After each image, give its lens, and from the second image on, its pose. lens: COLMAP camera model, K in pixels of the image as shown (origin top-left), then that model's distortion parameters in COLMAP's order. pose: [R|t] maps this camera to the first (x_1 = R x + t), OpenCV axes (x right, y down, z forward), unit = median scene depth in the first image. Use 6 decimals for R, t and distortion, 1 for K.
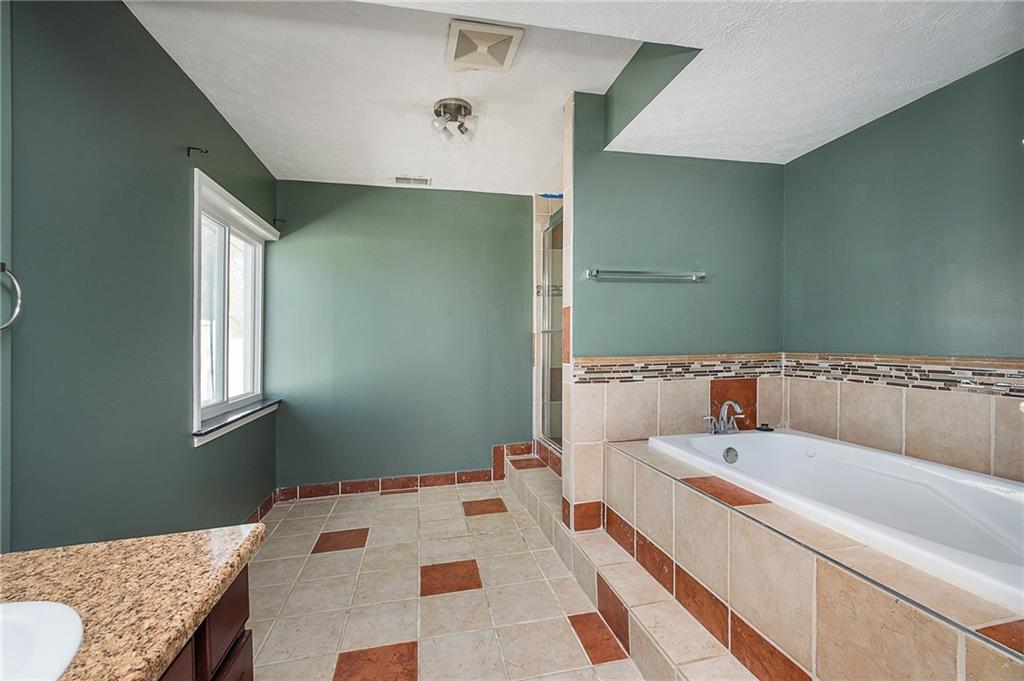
lens RADIAL K [[453.8, 0, 514.9], [0, 453.8, 342.4], [0, 0, 1]] dist [0.000667, -0.001290]
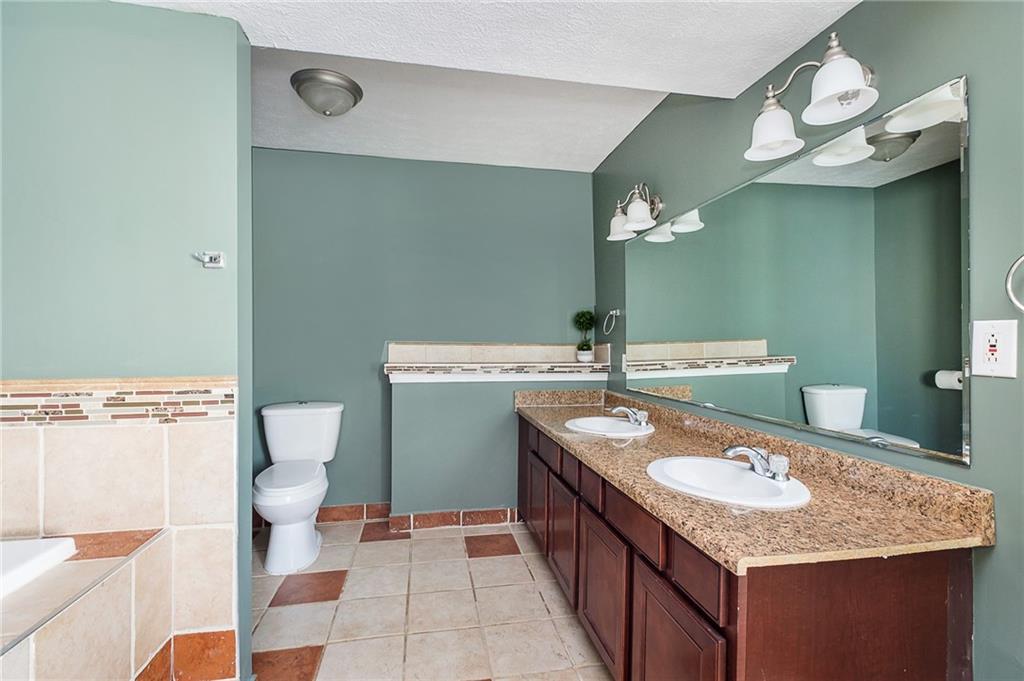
lens RADIAL K [[453.8, 0, 510.6], [0, 453.8, 343.4], [0, 0, 1]] dist [0.000667, -0.001290]
pose [[-0.999288, 0.019194, 0.032490, -0.219609], [0.019130, 0.999814, -0.002278, 0.007881], [-0.032528, -0.001655, -0.999469, 2.298930]]
